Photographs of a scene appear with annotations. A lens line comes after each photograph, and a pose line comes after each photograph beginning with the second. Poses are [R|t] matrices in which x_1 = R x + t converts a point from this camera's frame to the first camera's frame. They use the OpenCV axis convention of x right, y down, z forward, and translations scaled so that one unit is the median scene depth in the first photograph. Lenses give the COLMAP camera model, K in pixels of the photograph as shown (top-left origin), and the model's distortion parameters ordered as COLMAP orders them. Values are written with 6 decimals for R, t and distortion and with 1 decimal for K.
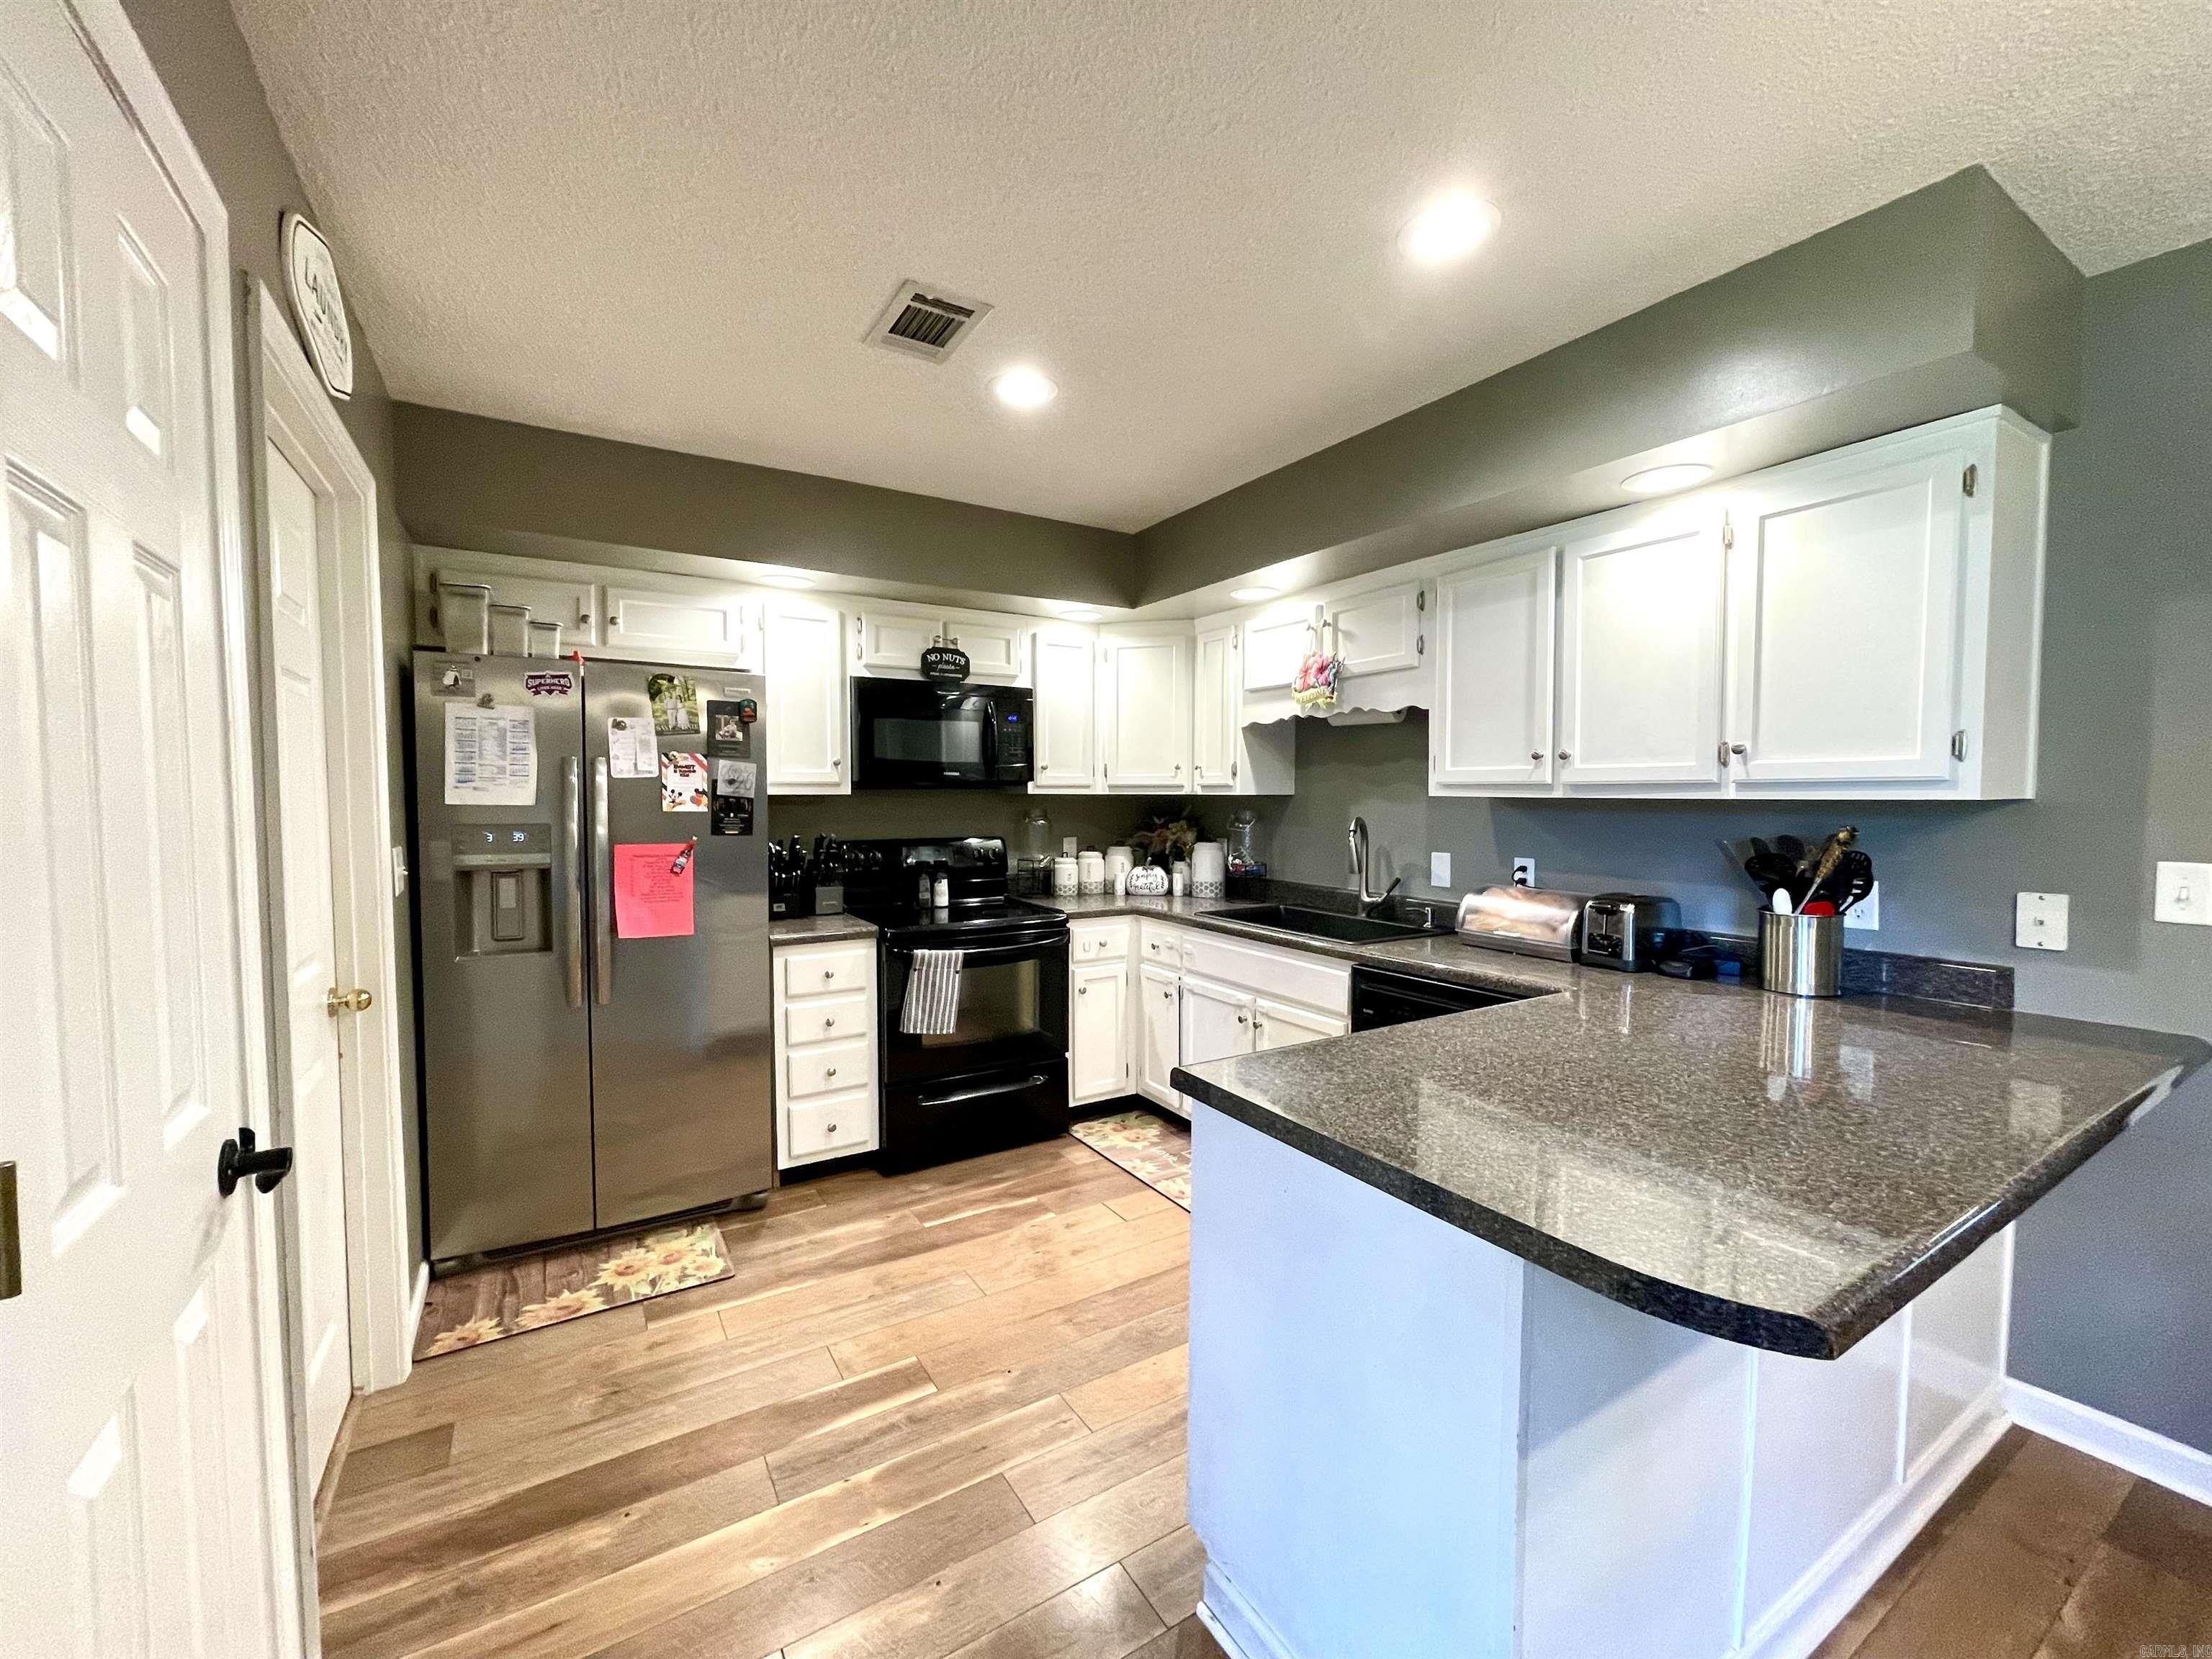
lens RADIAL K [[894.0, 0, 1099.9], [0, 894.0, 837.4], [0, 0, 1]] dist [0.000434, -0.000408]
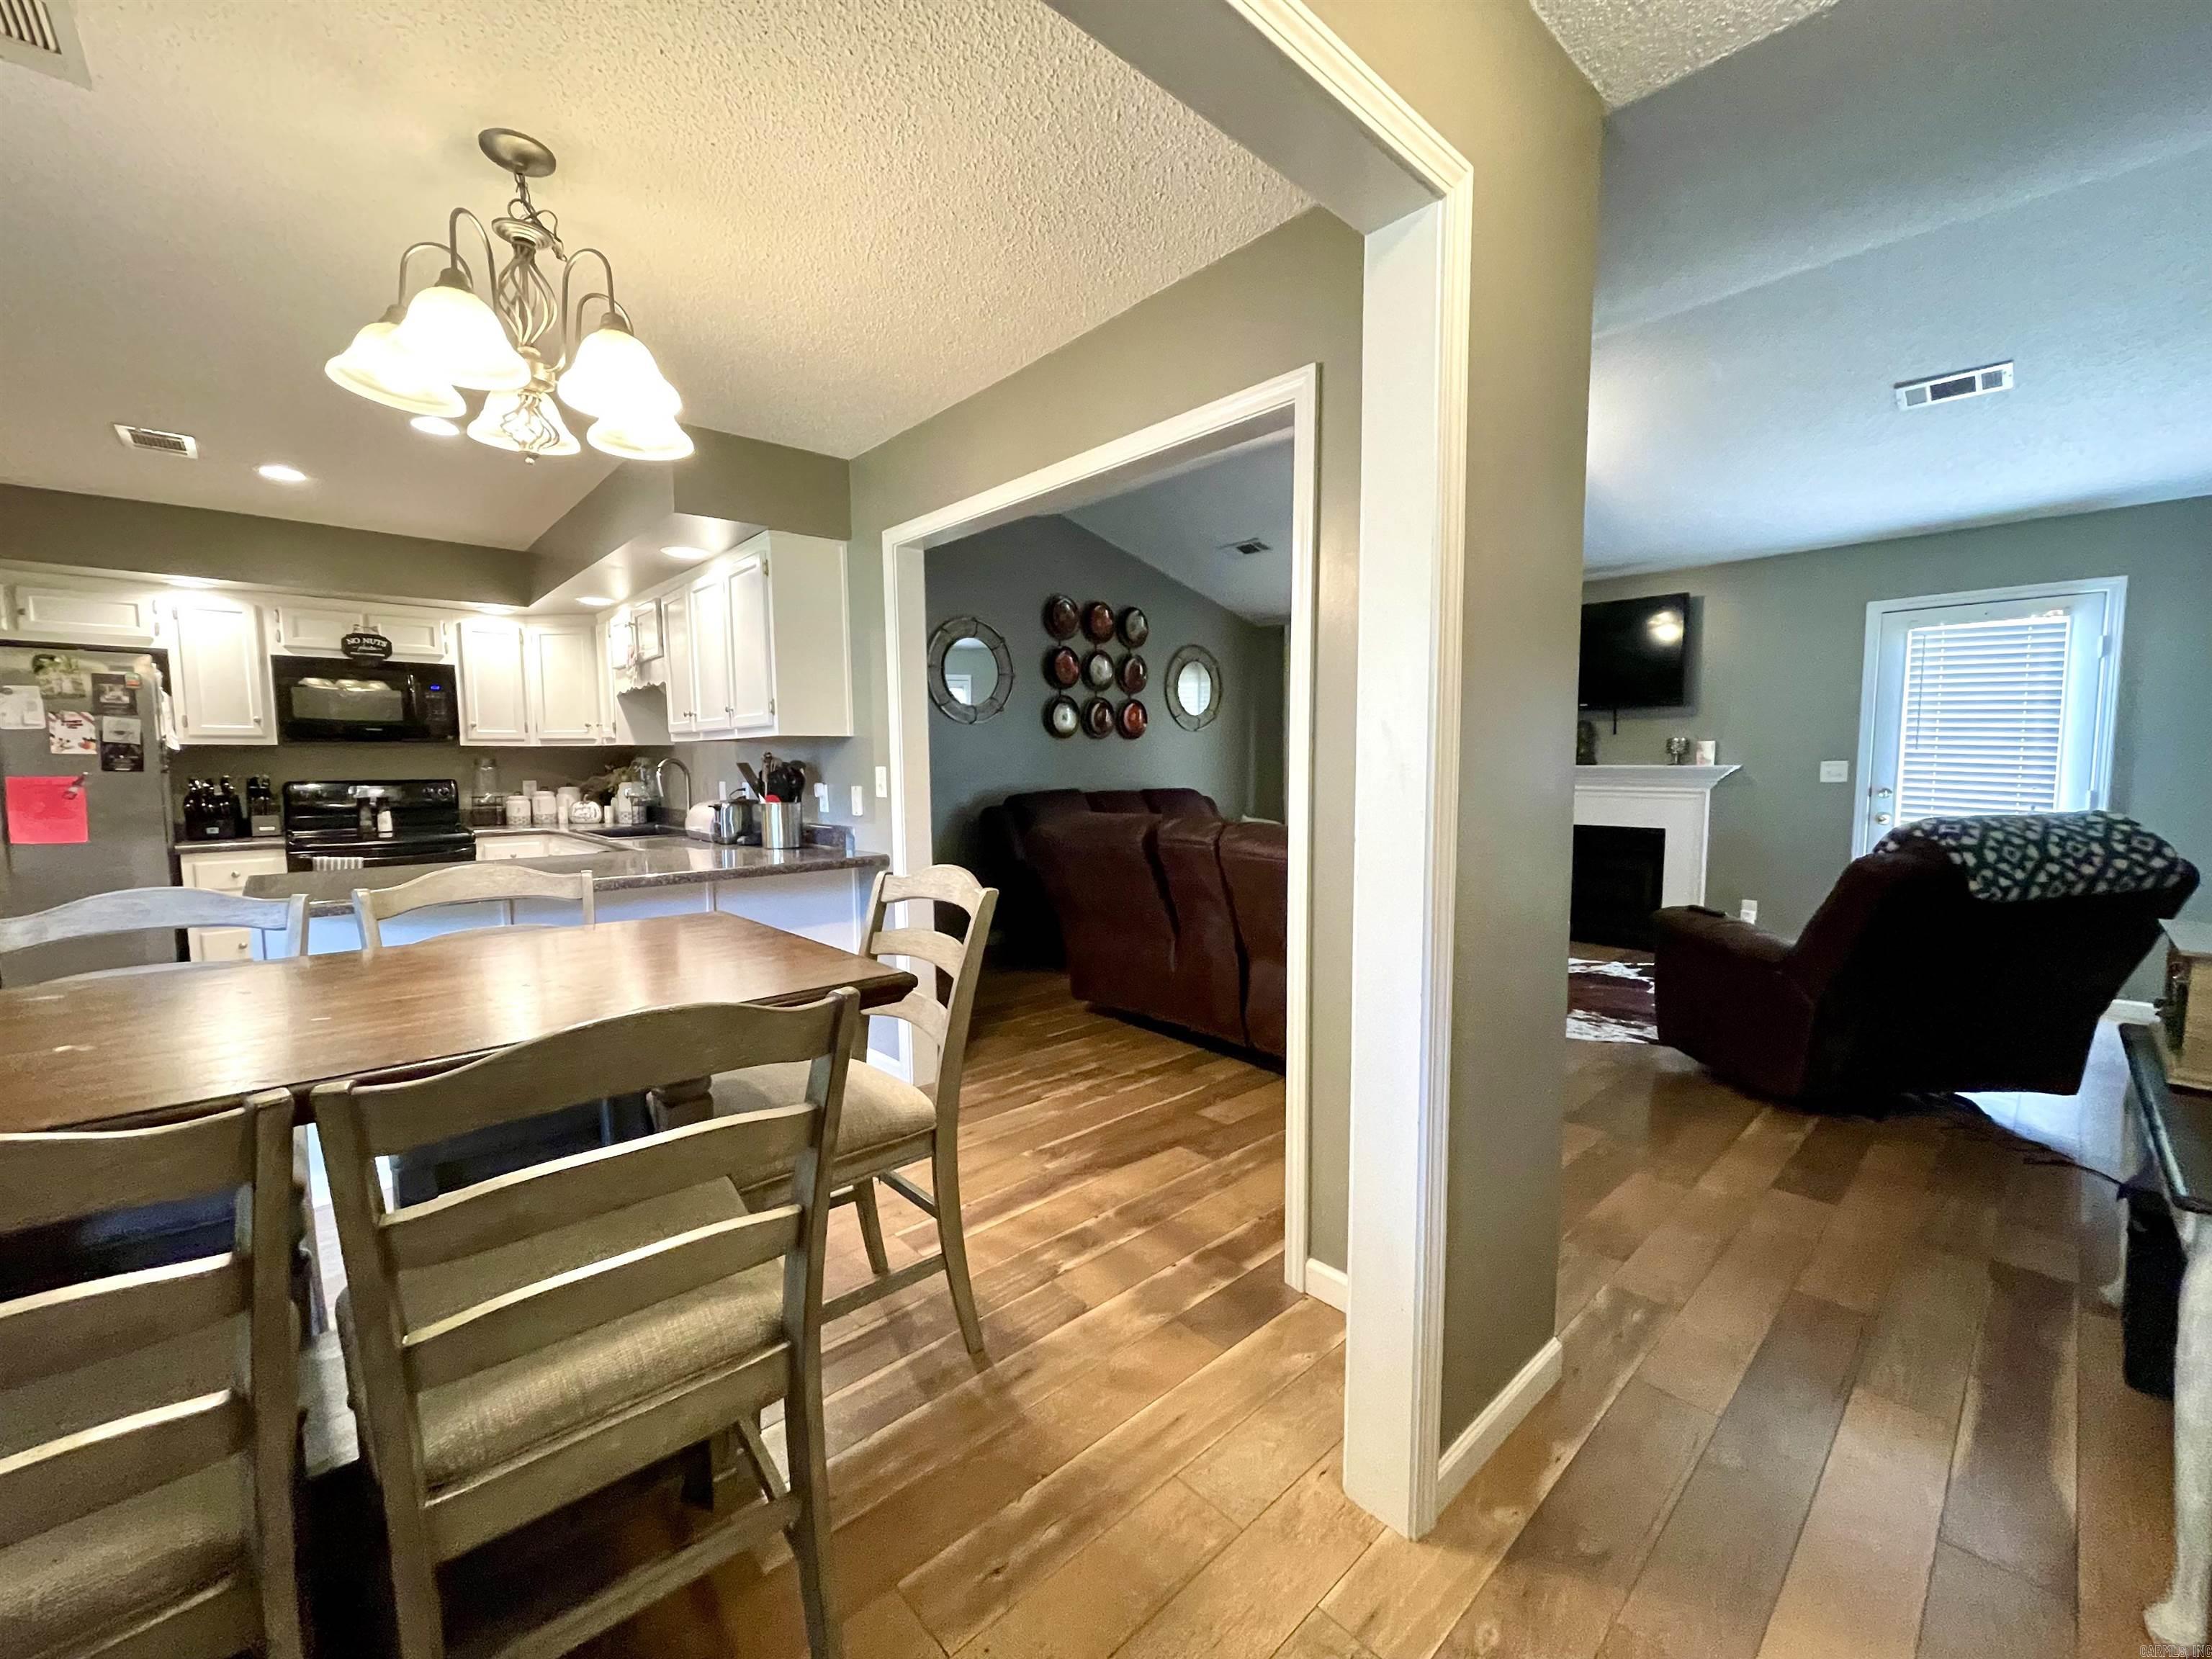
lens RADIAL K [[894.0, 0, 1103.7], [0, 894.0, 832.5], [0, 0, 1]] dist [0.000434, -0.000408]
pose [[0.982233, -0.022027, 0.186369, 0.848706], [0.016622, 0.999396, 0.030514, 0.077631], [-0.186929, -0.026874, 0.982006, -0.668983]]
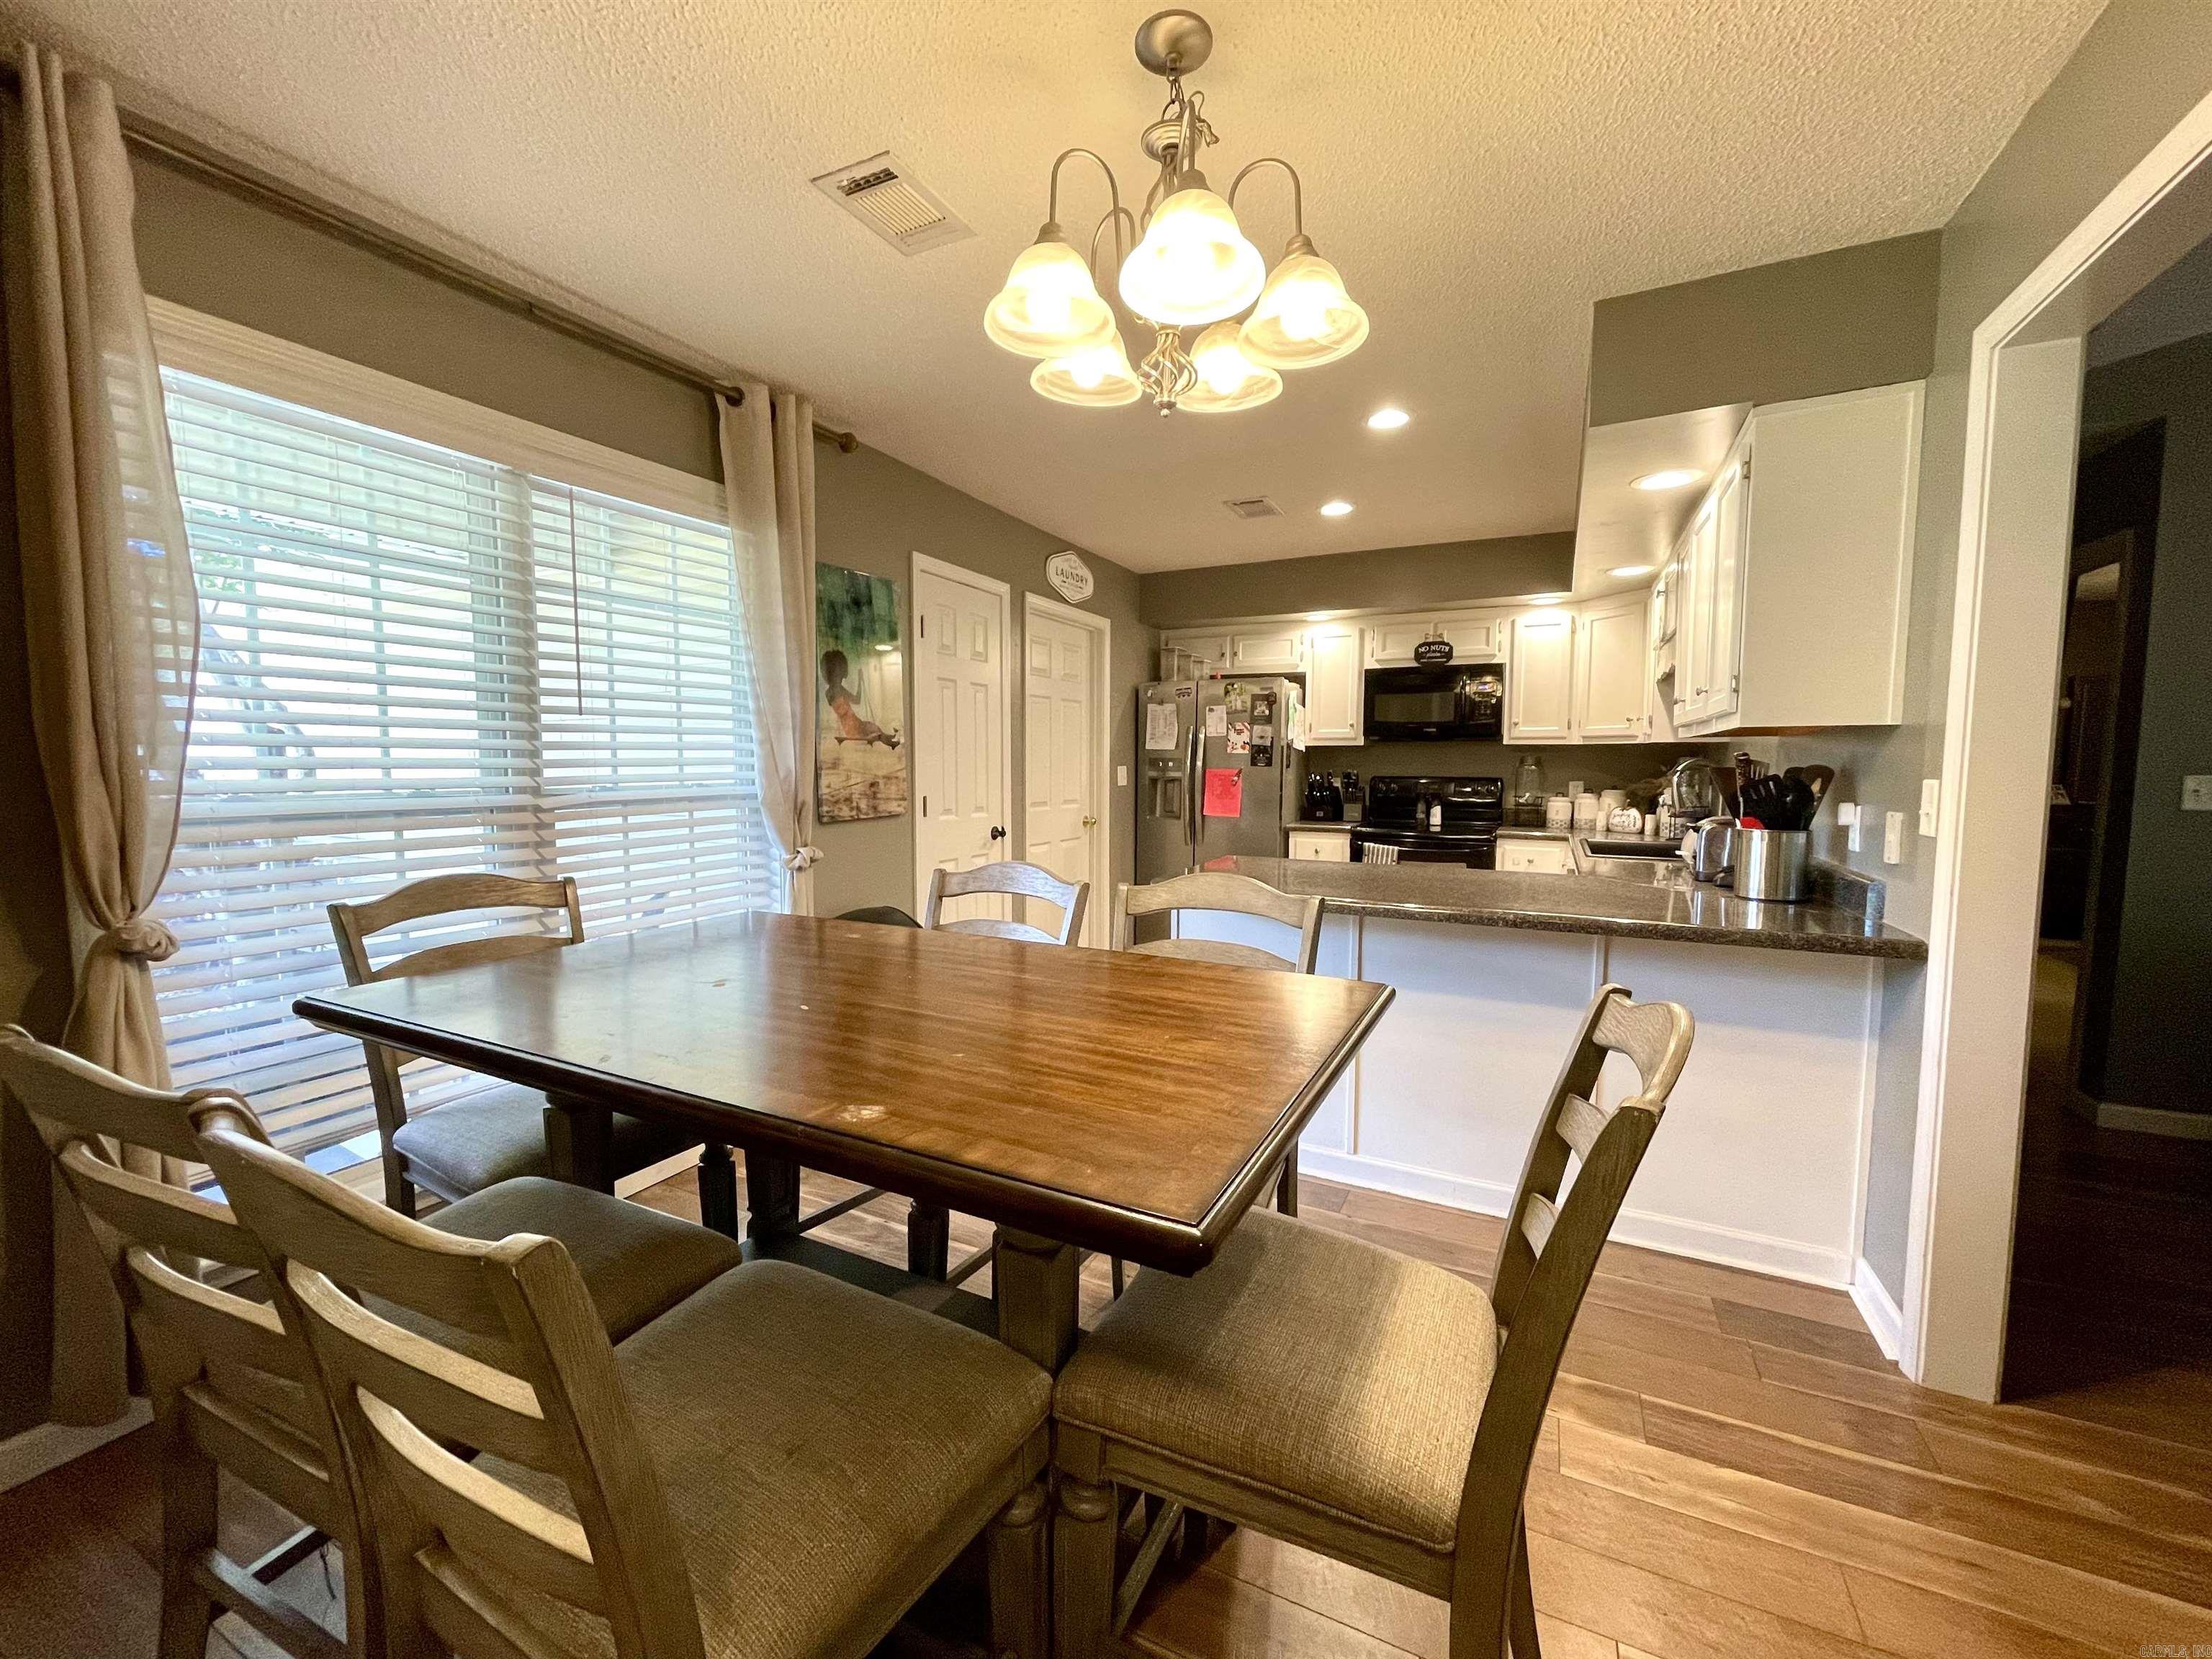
lens RADIAL K [[894.0, 0, 1088.9], [0, 894.0, 838.7], [0, 0, 1]] dist [0.000434, -0.000408]
pose [[0.515268, 0.076078, -0.853646, 1.032265], [-0.045380, 0.997077, 0.061469, 0.050942], [0.855827, 0.007065, 0.517214, -0.271339]]
